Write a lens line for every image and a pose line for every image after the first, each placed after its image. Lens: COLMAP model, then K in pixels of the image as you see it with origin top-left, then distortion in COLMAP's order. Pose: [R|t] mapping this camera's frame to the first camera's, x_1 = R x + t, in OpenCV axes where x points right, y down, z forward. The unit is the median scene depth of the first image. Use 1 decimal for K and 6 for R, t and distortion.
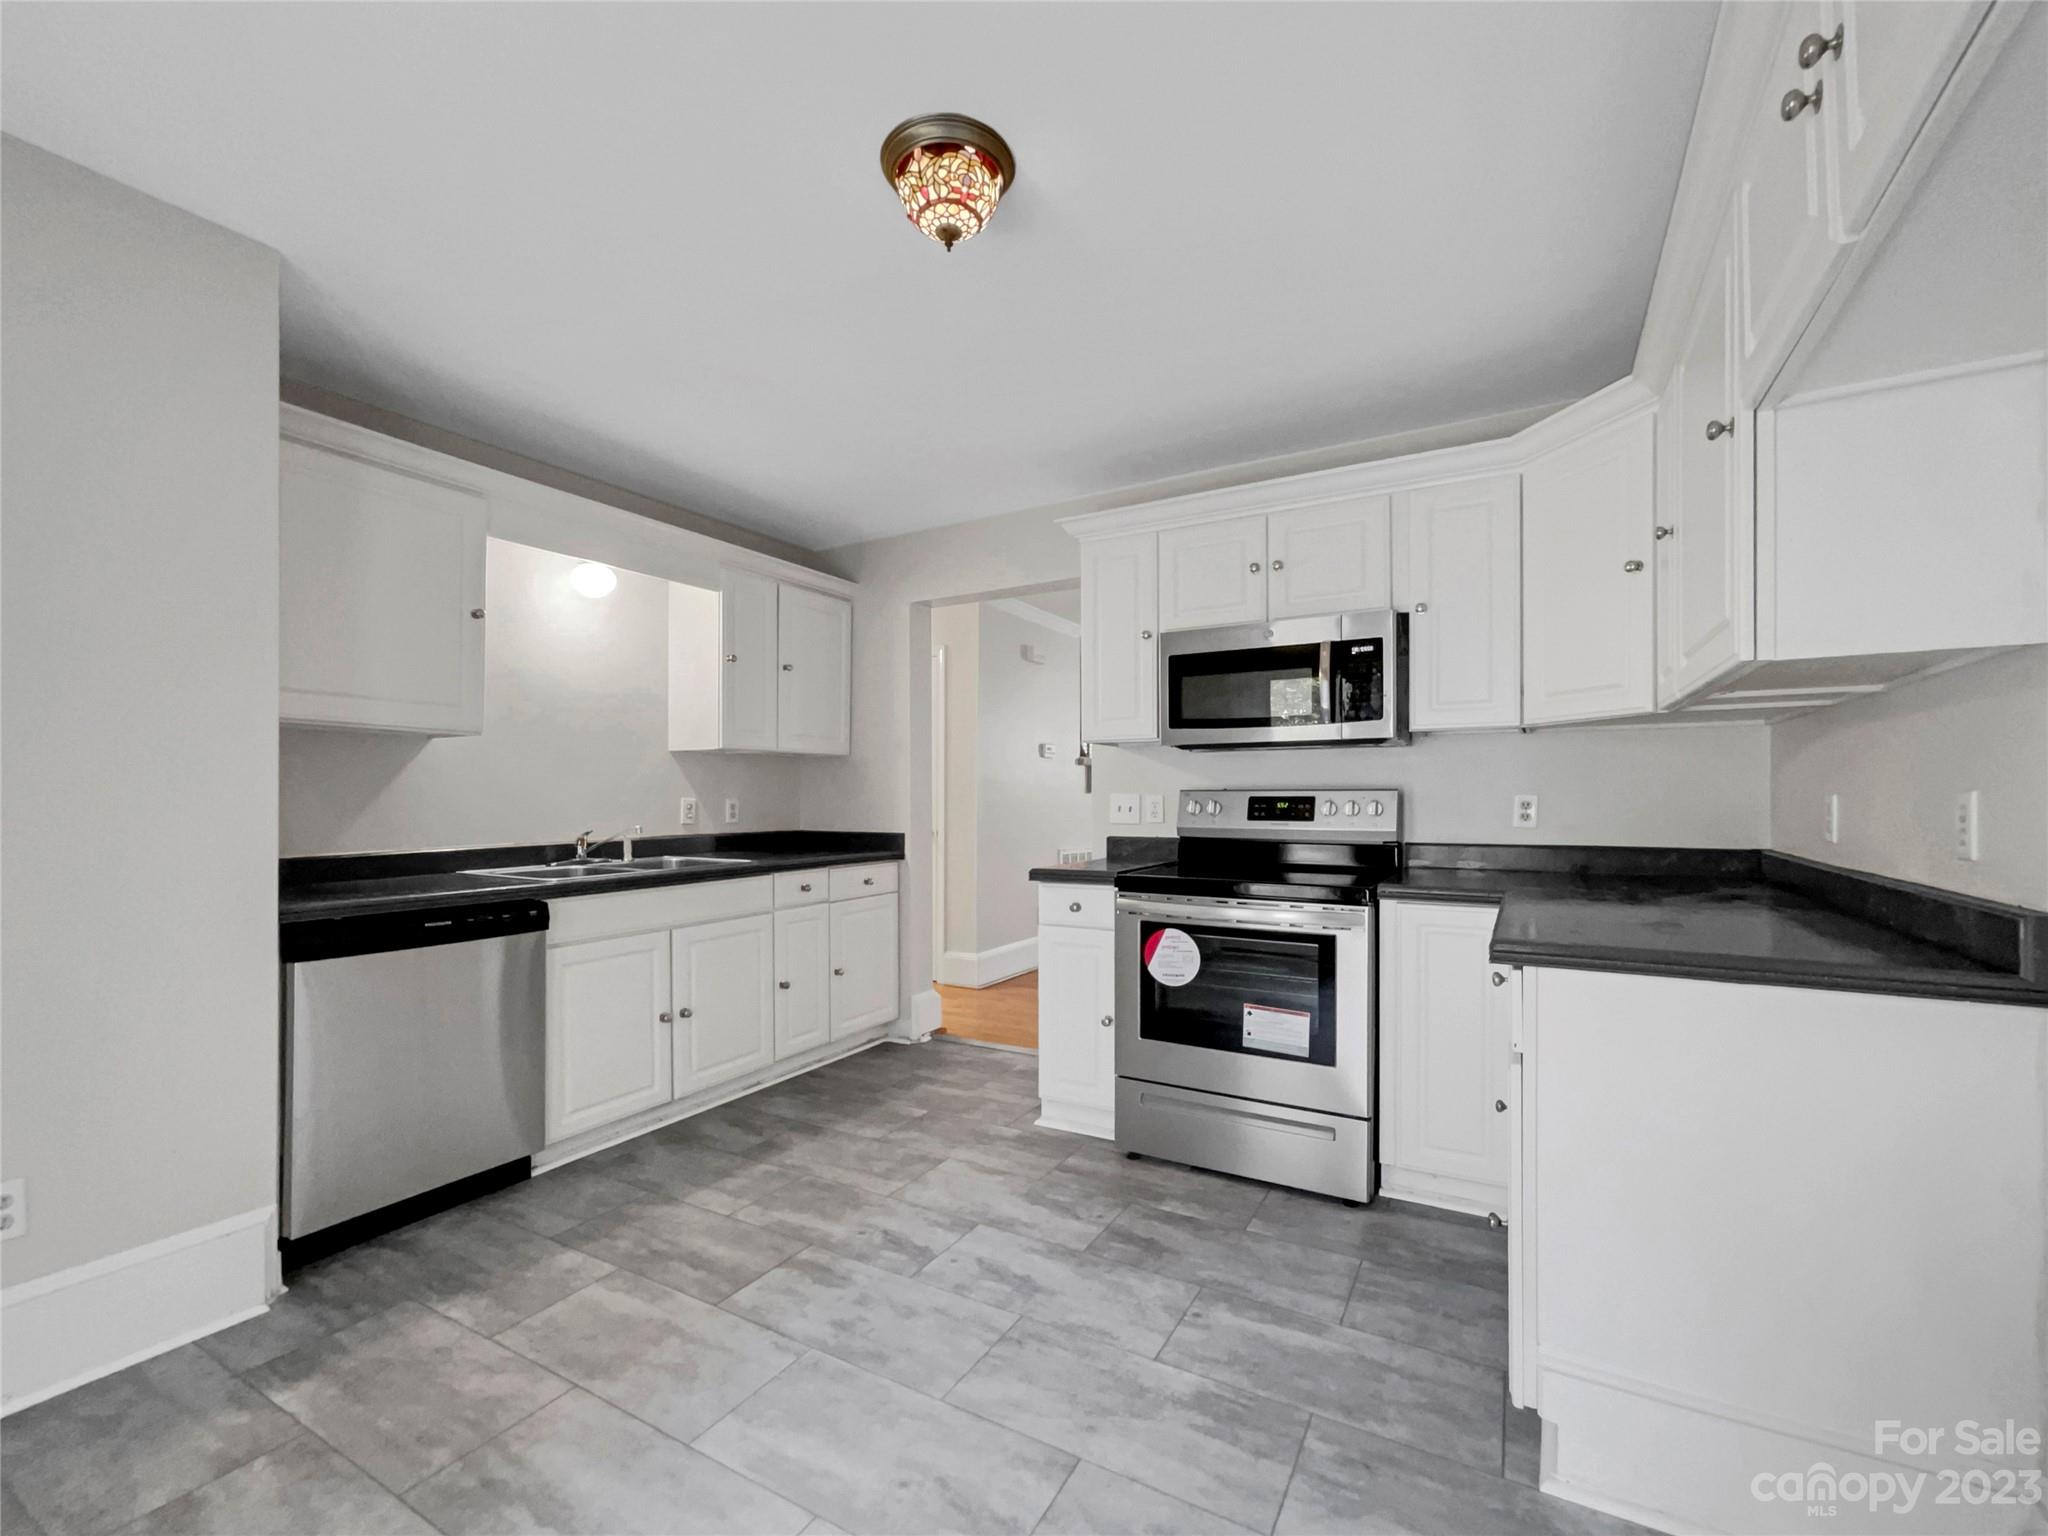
lens RADIAL K [[866.8, 0, 1019.0], [0, 866.8, 792.4], [0, 0, 1]] dist [-0.036680, 0.034921]
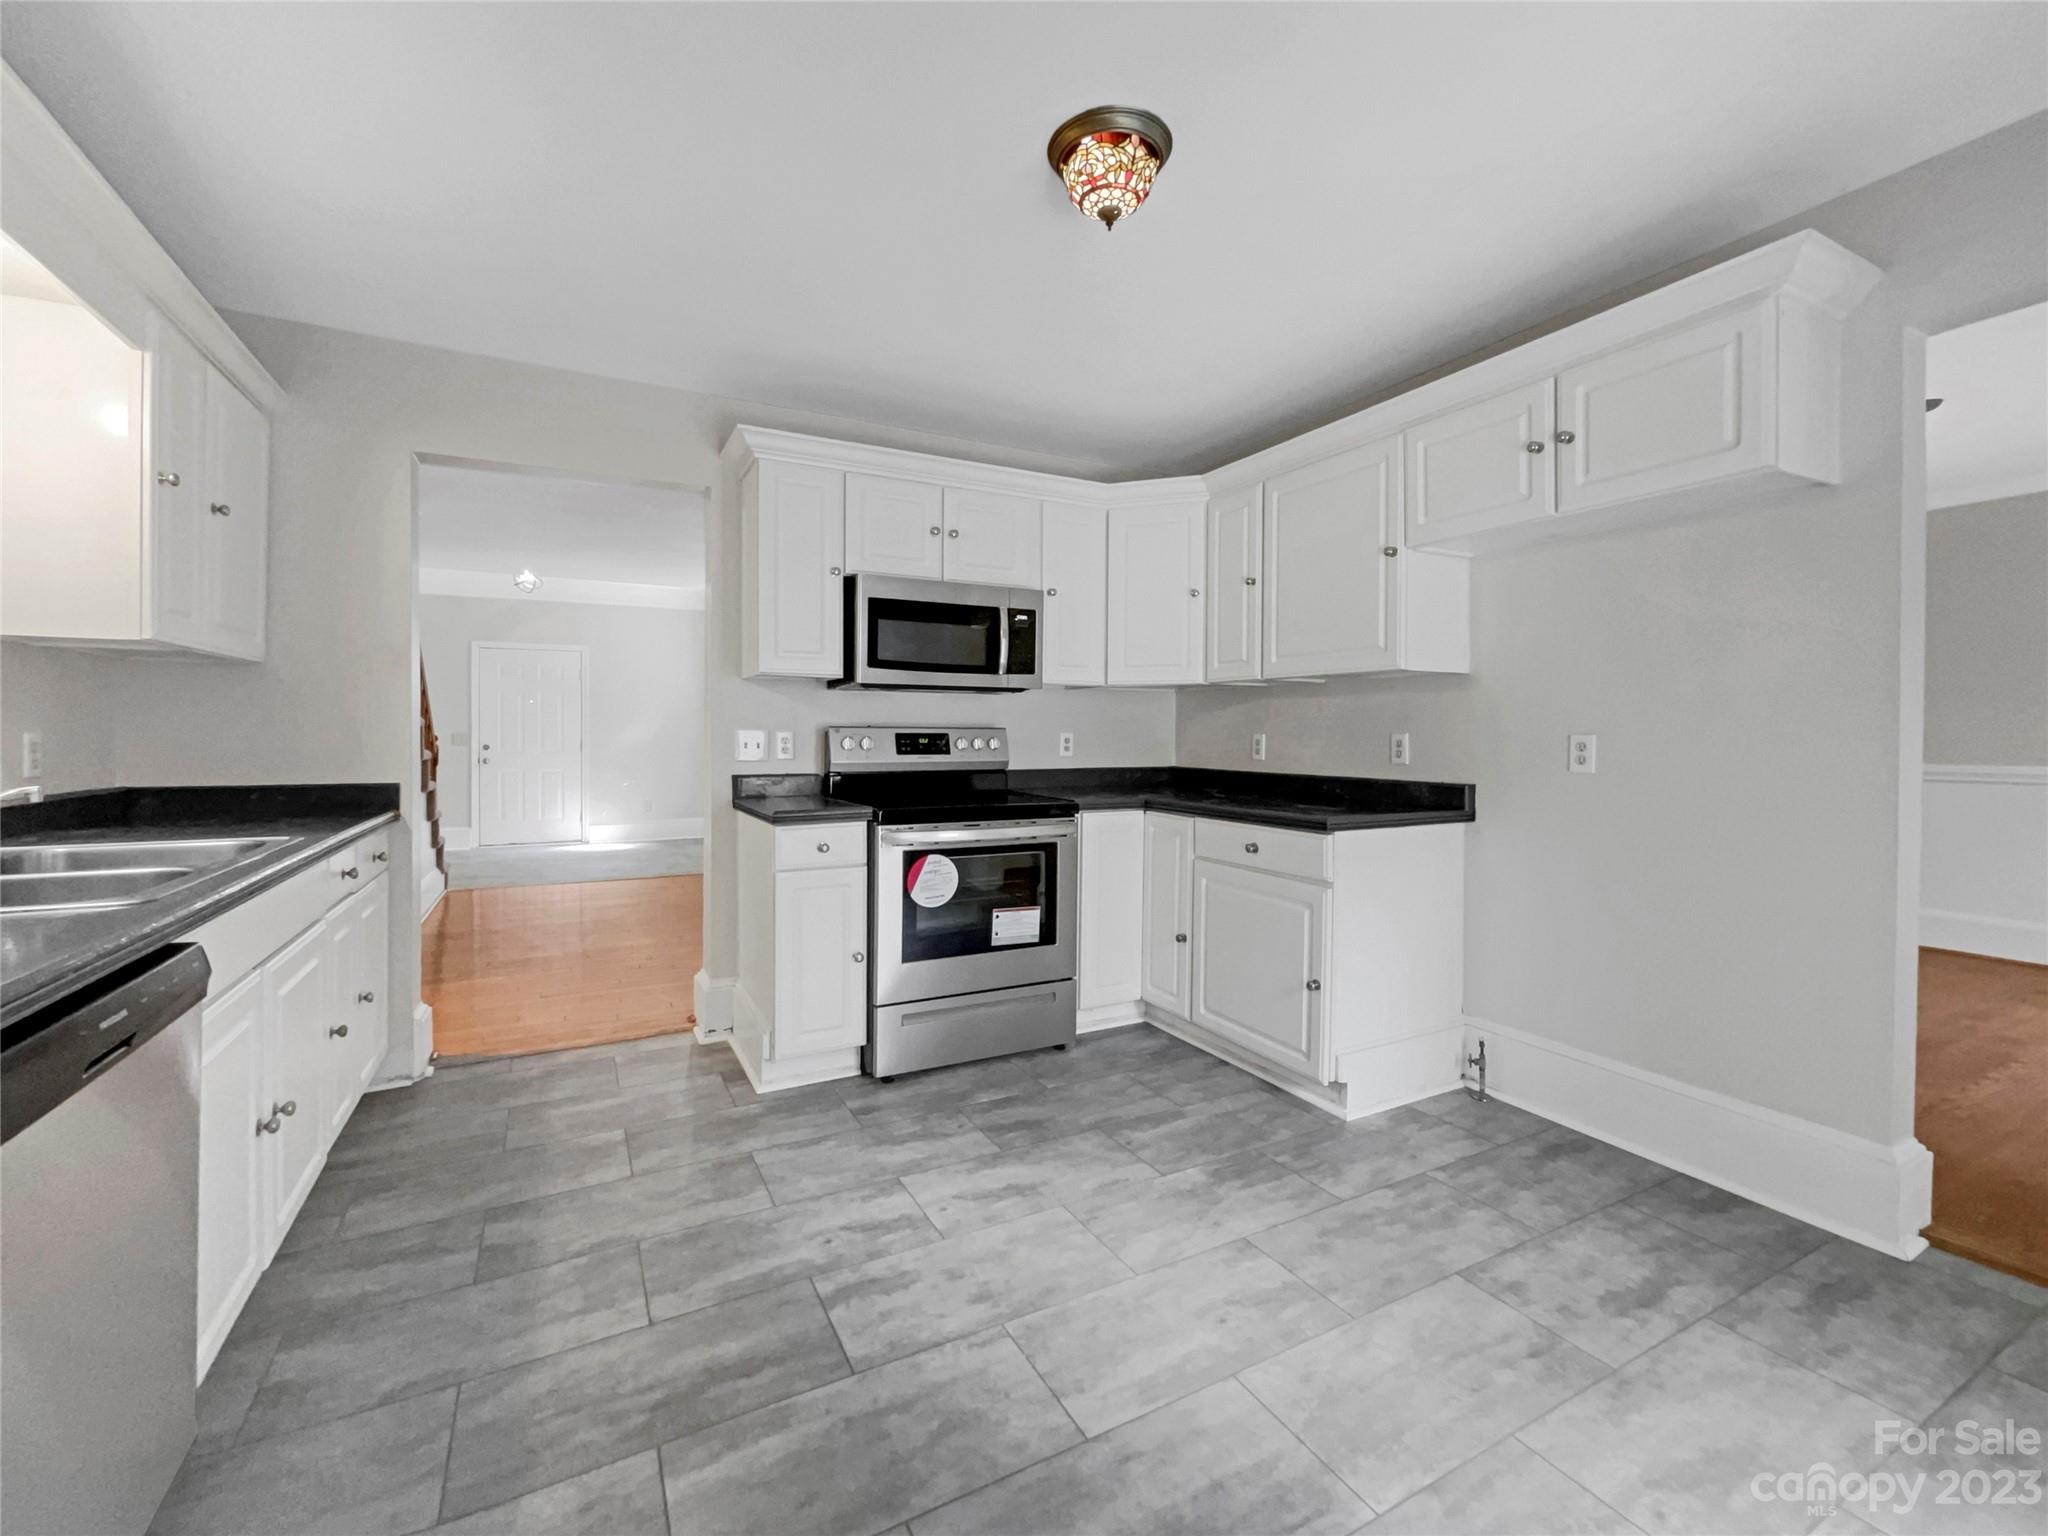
lens RADIAL K [[856.5, 0, 1030.1], [0, 856.5, 736.7], [0, 0, 1]] dist [-0.000492, 0.000126]
pose [[0.540695, 0.001383, 0.841217, -0.734737], [-0.011251, 0.999921, 0.005587, 0.001724], [-0.841143, -0.012485, 0.540668, 0.348262]]
